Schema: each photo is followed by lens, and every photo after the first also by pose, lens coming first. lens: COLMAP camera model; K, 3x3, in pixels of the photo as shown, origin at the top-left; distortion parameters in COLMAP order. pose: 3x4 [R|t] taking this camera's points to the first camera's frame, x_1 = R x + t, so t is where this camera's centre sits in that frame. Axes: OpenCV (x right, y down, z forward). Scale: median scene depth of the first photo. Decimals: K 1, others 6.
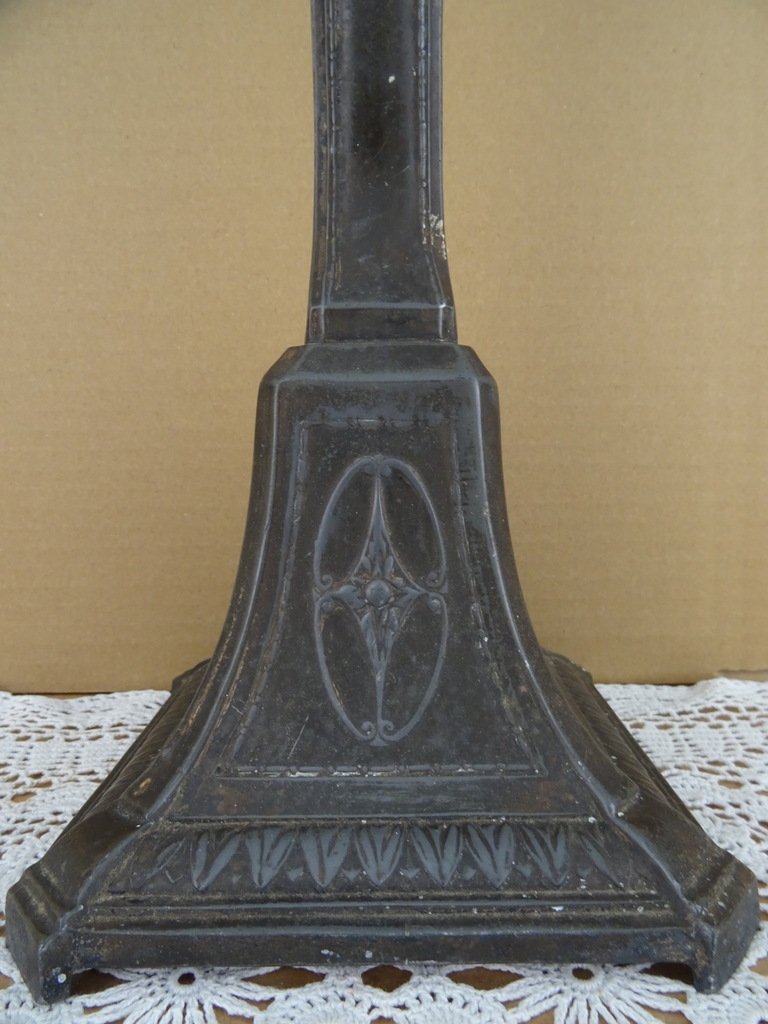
lens RADIAL K [[755.8, 0, 382.4], [0, 755.8, 512.1], [0, 0, 1]] dist [0.001273, -0.017246]
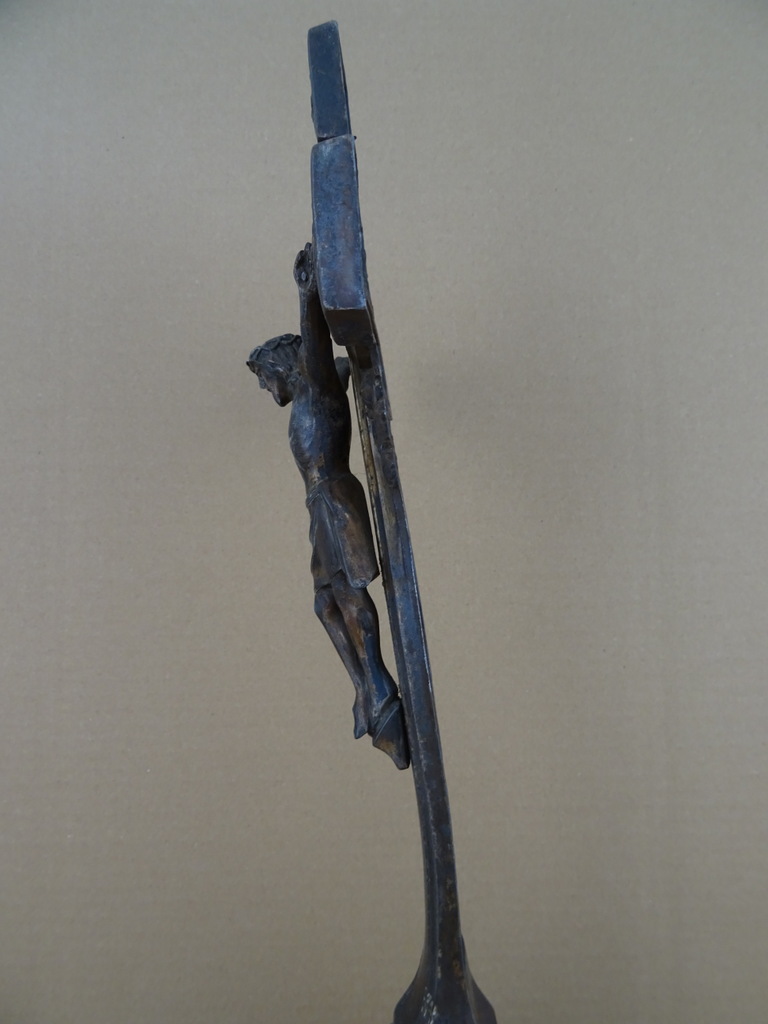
lens RADIAL K [[755.8, 0, 378.4], [0, 755.8, 504.7], [0, 0, 1]] dist [0.001273, -0.017246]
pose [[0.999966, -0.006179, -0.005470, -0.026392], [0.005443, 0.992063, -0.125624, -0.809954], [0.006203, 0.125590, 0.992063, -0.491194]]
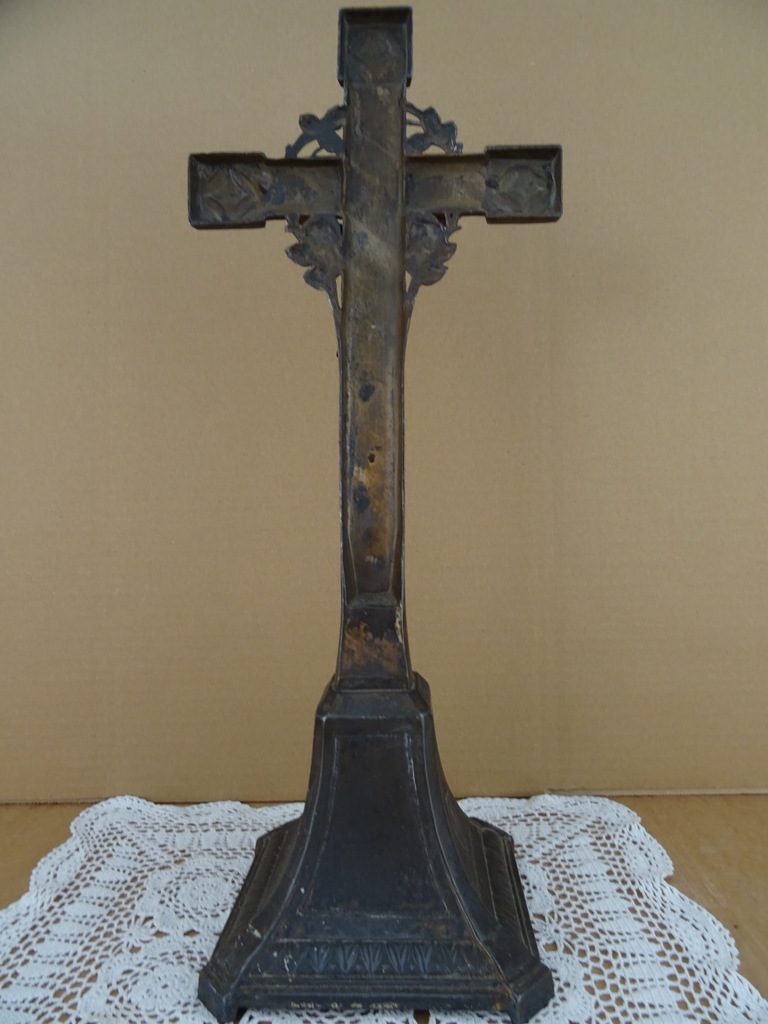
lens RADIAL K [[755.8, 0, 373.6], [0, 755.8, 505.0], [0, 0, 1]] dist [0.001273, -0.017246]
pose [[0.999207, -0.013836, -0.037332, 0.137624], [0.010726, 0.996552, -0.082269, -0.378205], [0.038342, 0.081803, 0.995911, -1.006848]]
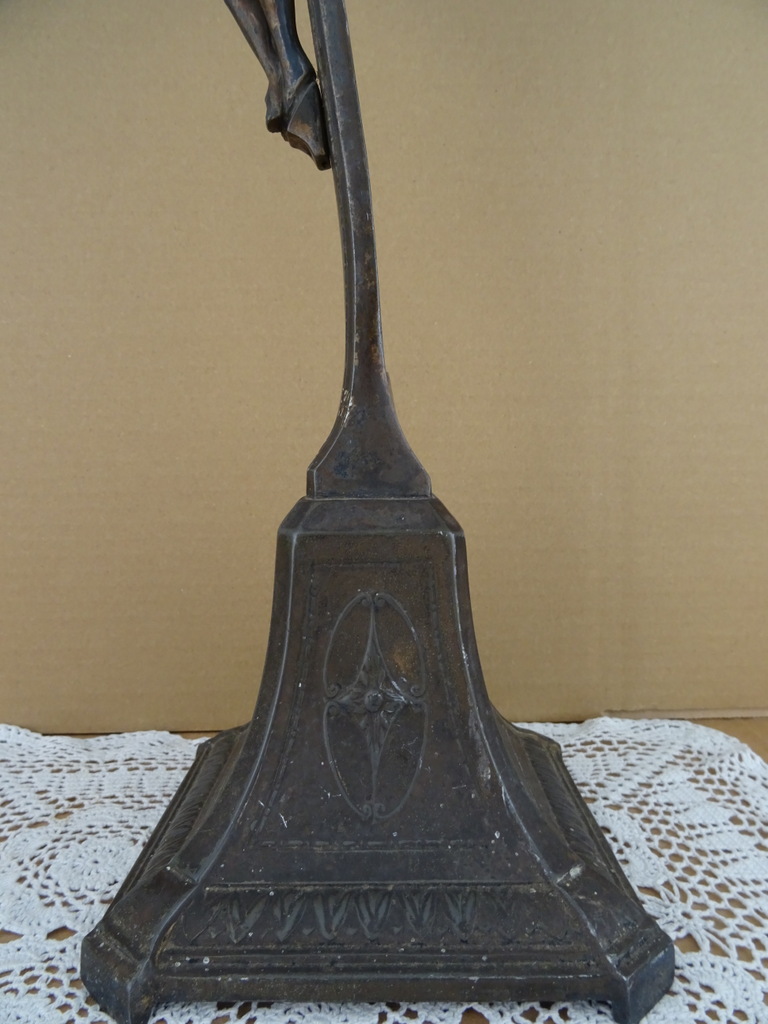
lens RADIAL K [[755.8, 0, 378.8], [0, 755.8, 509.3], [0, 0, 1]] dist [0.001273, -0.017246]
pose [[0.999805, -0.003846, 0.019353, 0.053124], [0.004524, 0.999373, -0.035124, -0.101771], [-0.019206, 0.035204, 0.999196, -0.324193]]
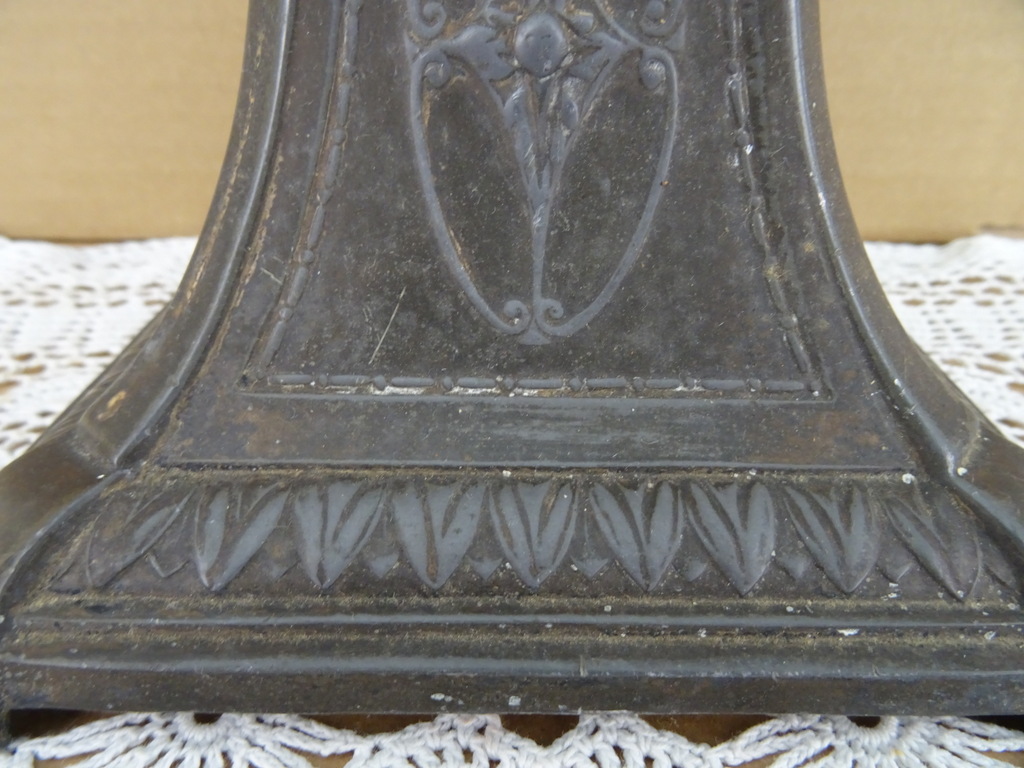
lens RADIAL K [[755.8, 0, 505.6], [0, 755.8, 372.6], [0, 0, 1]] dist [0.001273, -0.017246]
pose [[0.999812, 0.017554, 0.008181, -0.019324], [-0.019354, 0.920960, 0.389175, 0.077172], [-0.000703, -0.389261, 0.921127, 0.326237]]
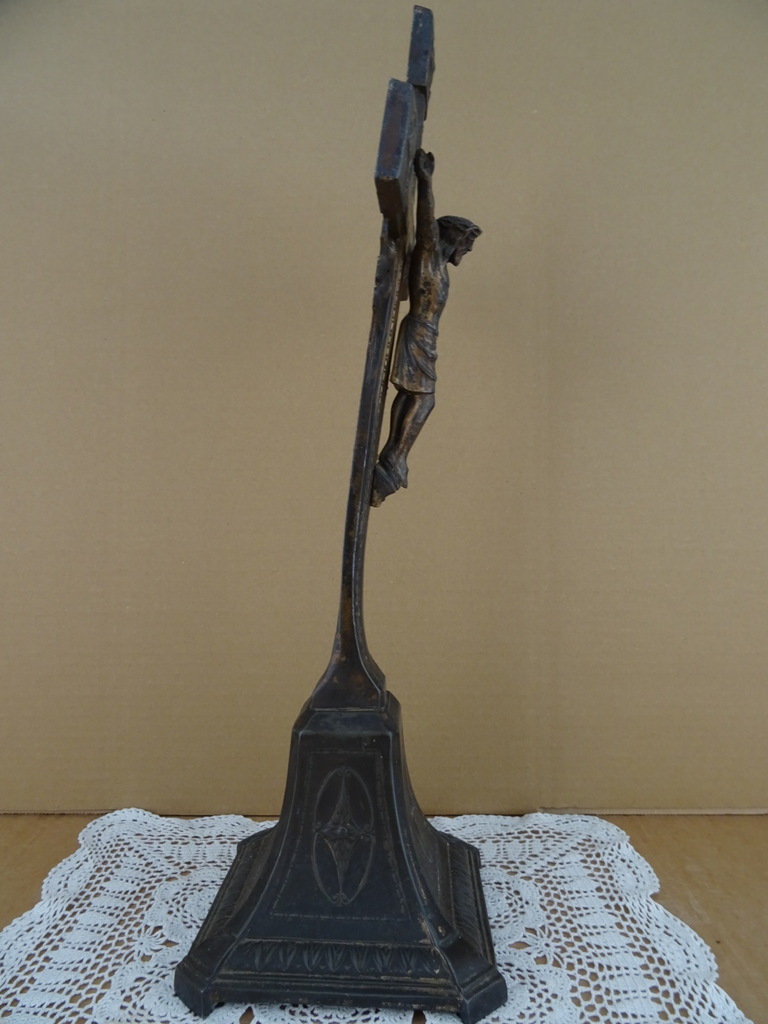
lens RADIAL K [[755.8, 0, 374.6], [0, 755.8, 503.3], [0, 0, 1]] dist [0.001273, -0.017246]
pose [[0.999610, 0.003247, -0.027728, 0.111866], [-0.005914, 0.995297, -0.096687, -0.417926], [0.027284, 0.096813, 0.994929, -1.098449]]
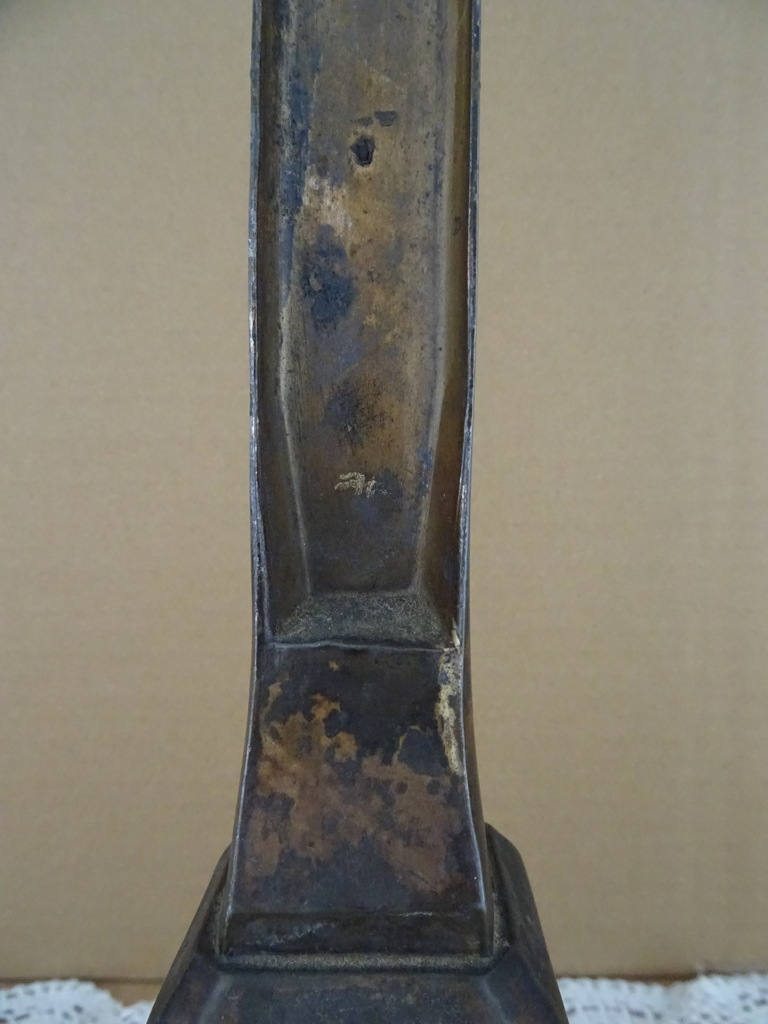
lens RADIAL K [[755.8, 0, 380.6], [0, 755.8, 511.1], [0, 0, 1]] dist [0.001273, -0.017246]
pose [[0.999807, 0.003169, -0.019378, 0.096360], [-0.003718, 0.999590, -0.028378, -0.364261], [0.019281, 0.028445, 0.999409, 0.096084]]
